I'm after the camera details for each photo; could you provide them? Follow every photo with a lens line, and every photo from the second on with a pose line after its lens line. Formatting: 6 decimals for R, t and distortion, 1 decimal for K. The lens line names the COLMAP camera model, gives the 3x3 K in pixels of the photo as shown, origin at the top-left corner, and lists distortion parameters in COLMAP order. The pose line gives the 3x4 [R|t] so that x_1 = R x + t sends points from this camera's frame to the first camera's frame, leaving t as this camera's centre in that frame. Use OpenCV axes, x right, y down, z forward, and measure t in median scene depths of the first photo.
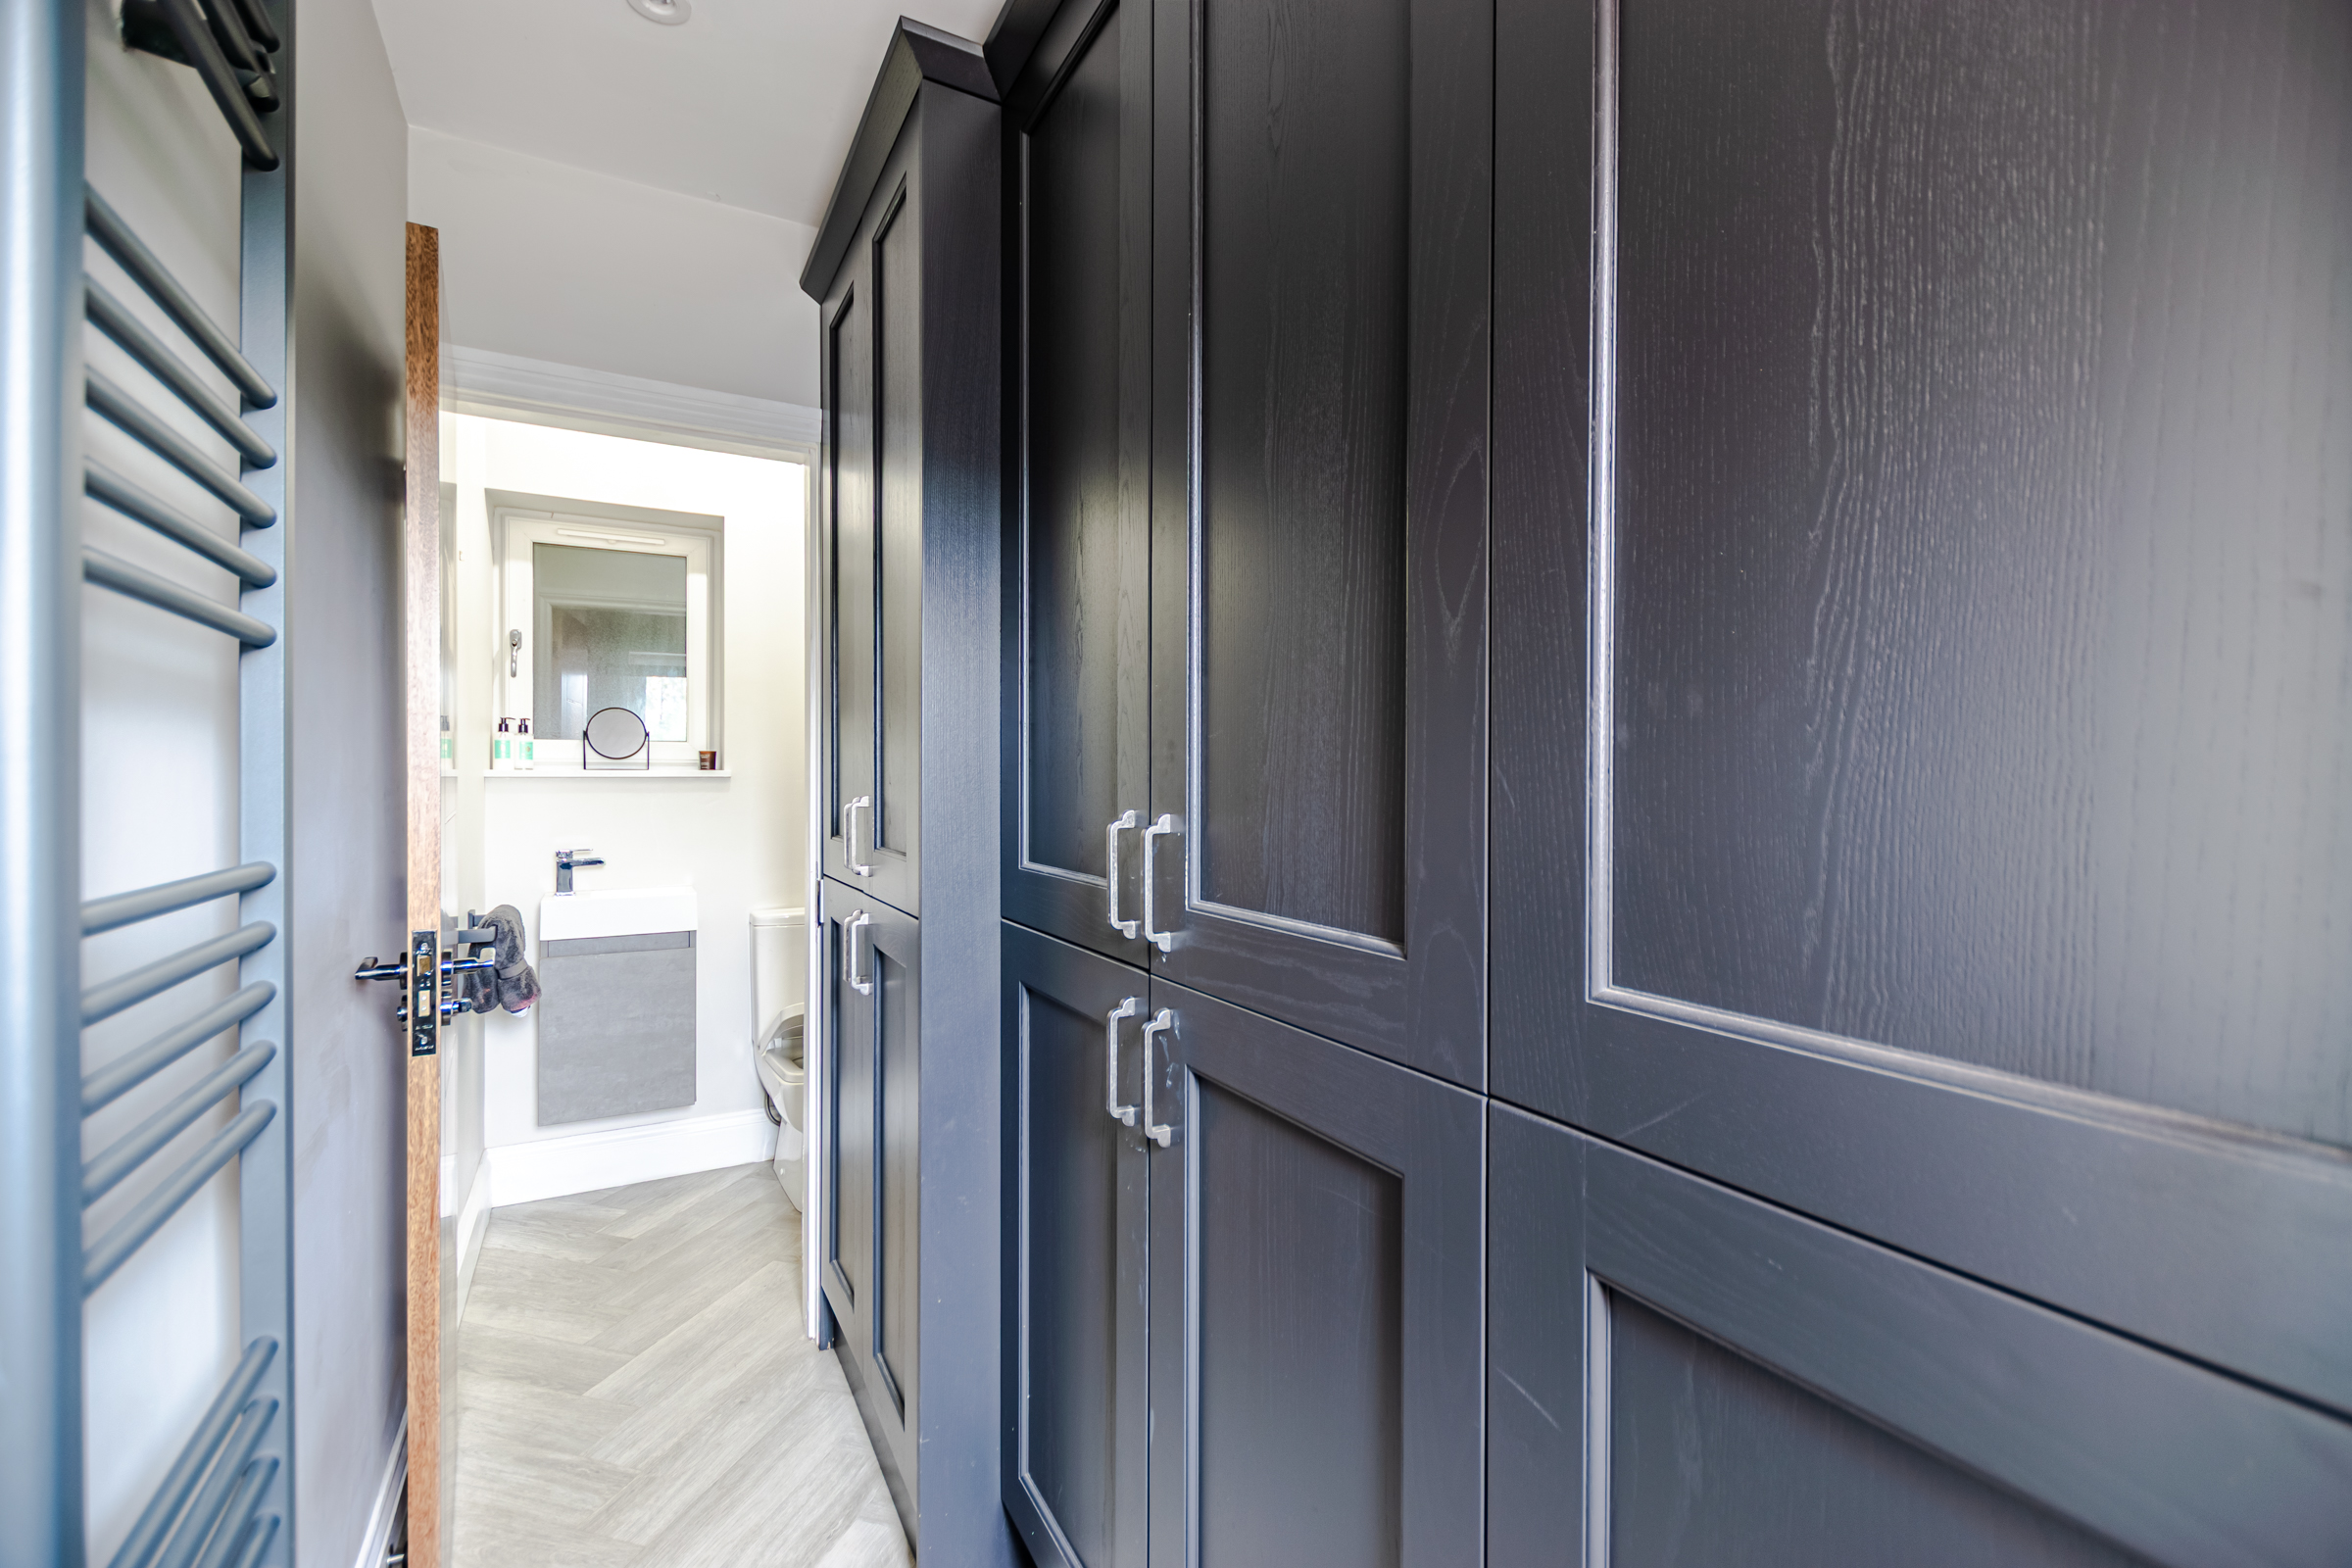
lens RADIAL K [[1015.3, 0, 1187.8], [0, 1015.3, 780.1], [0, 0, 1]] dist [0.011555, -0.004351]
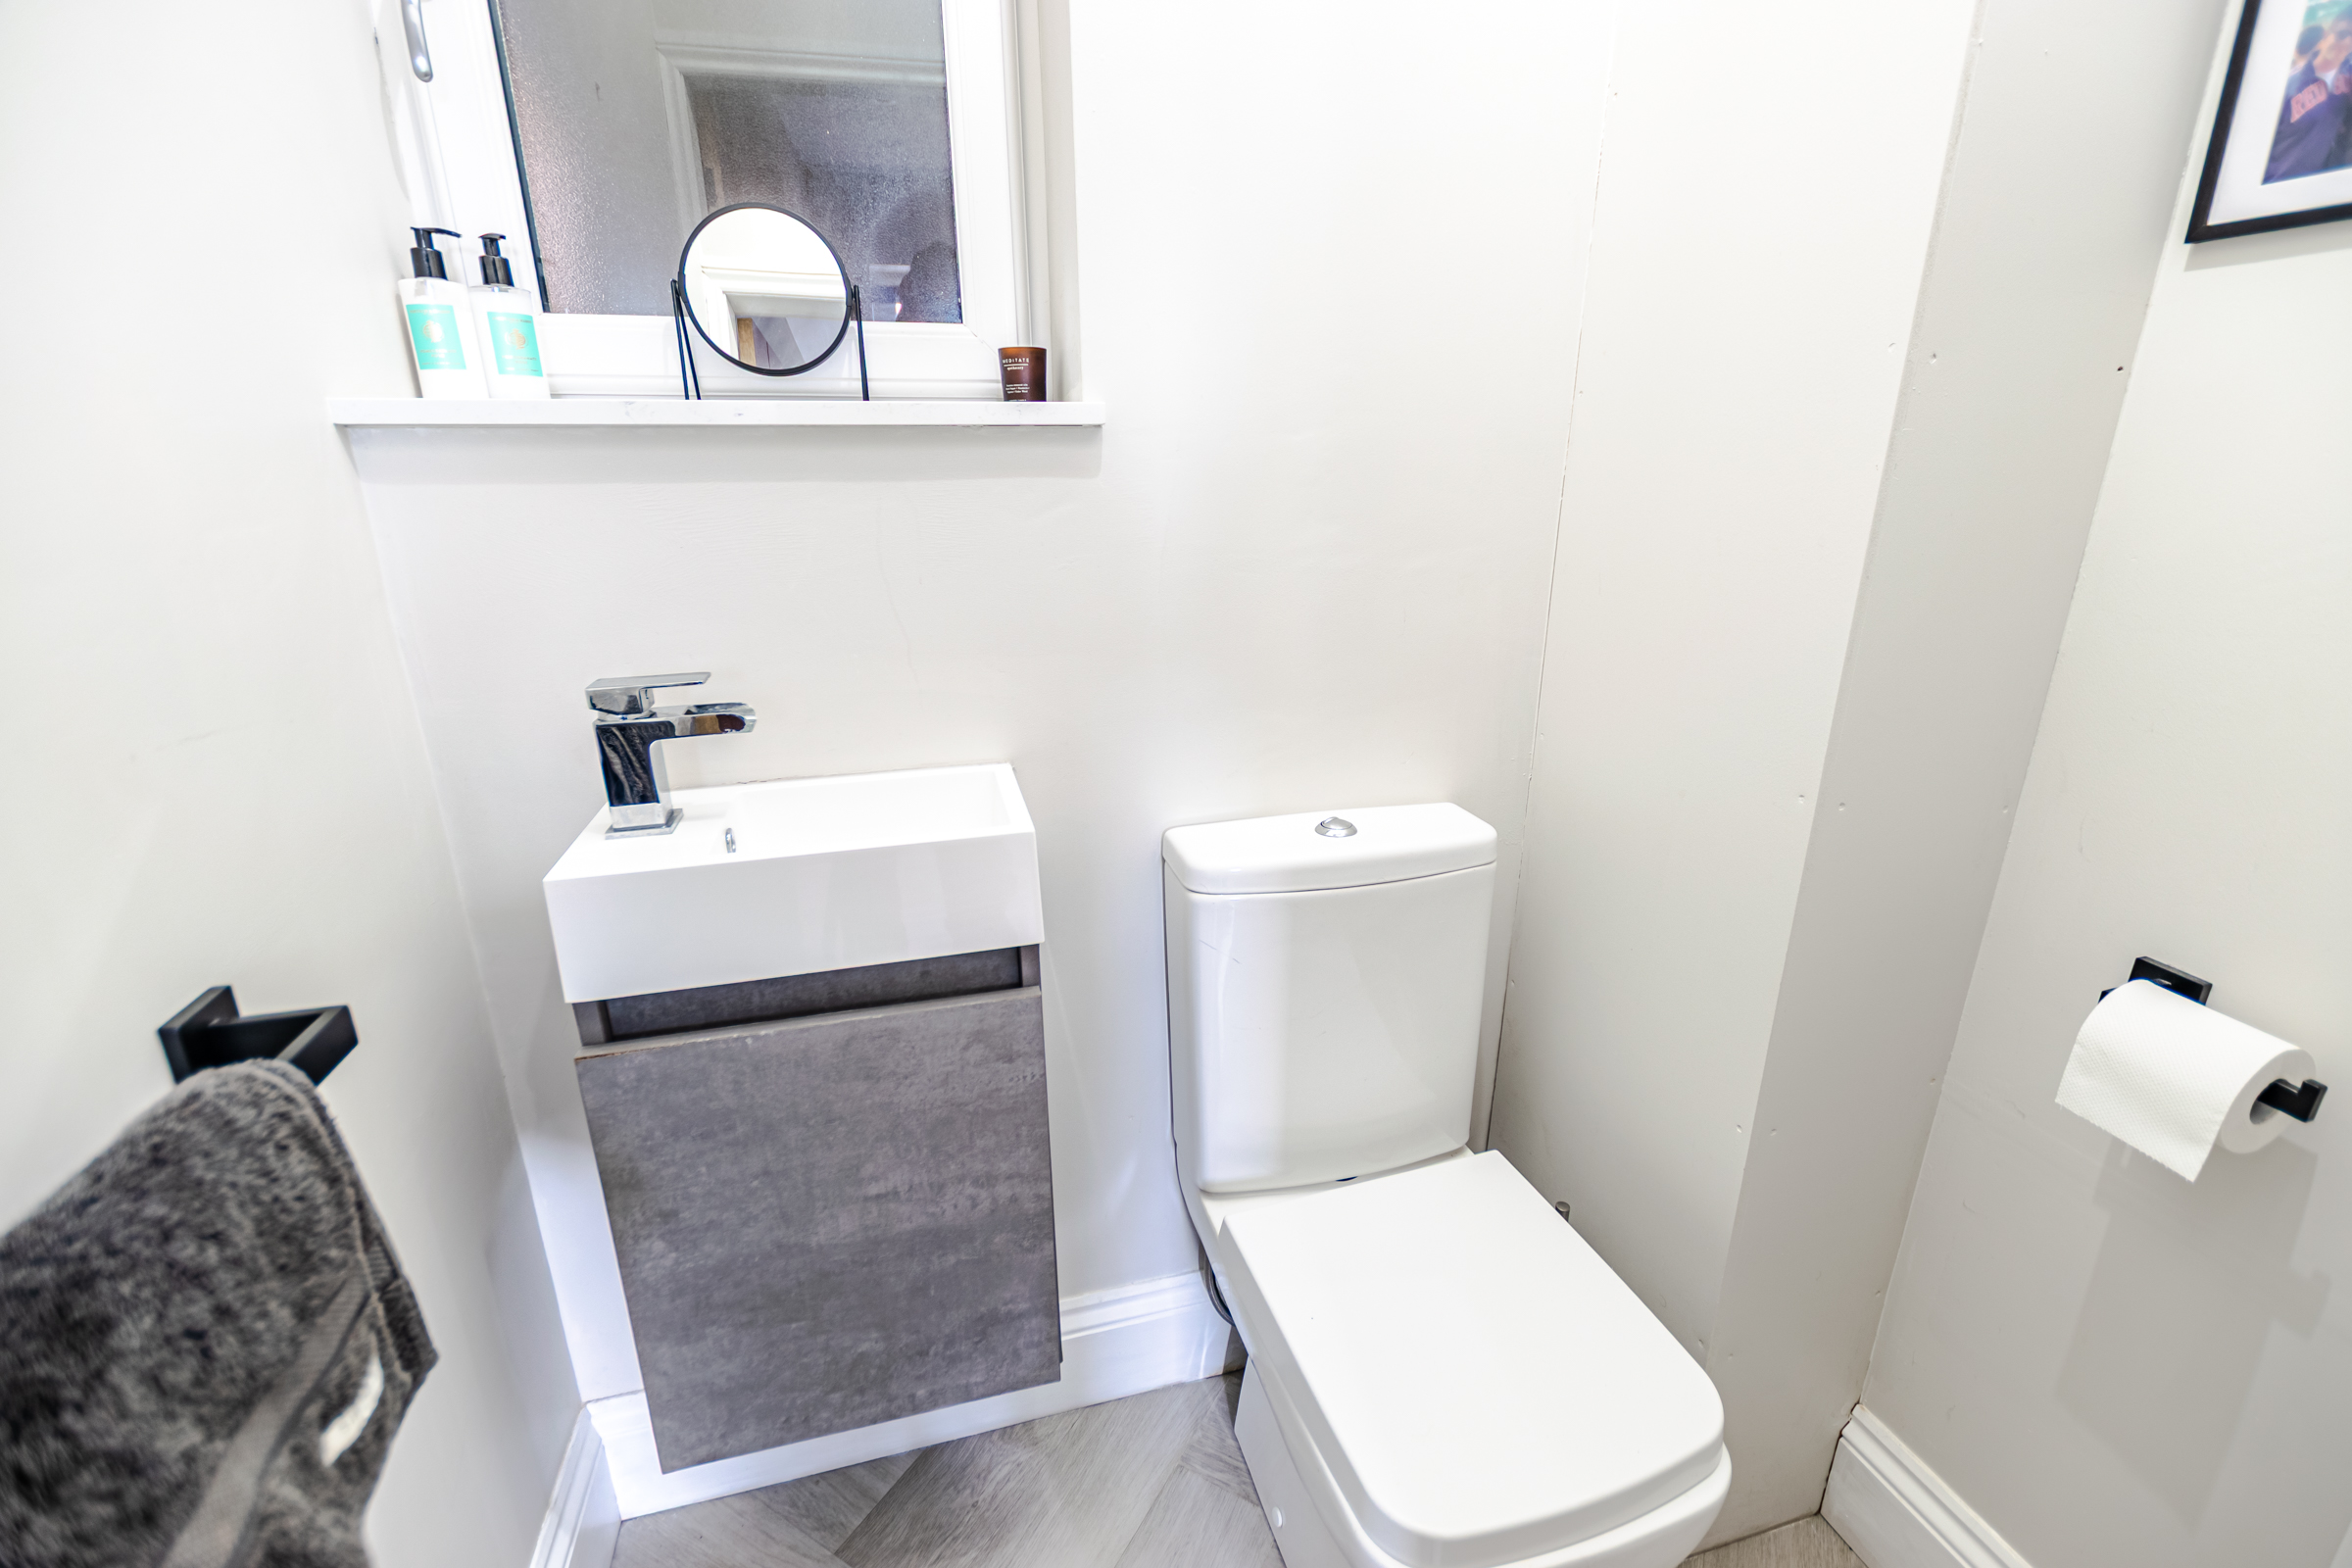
lens RADIAL K [[1015.3, 0, 1178.2], [0, 1015.3, 791.8], [0, 0, 1]] dist [0.011555, -0.004351]
pose [[0.967497, 0.066855, -0.243885, -0.357482], [0.011004, 0.952377, 0.304725, 0.010121], [0.252643, -0.297504, 0.920686, 0.715014]]
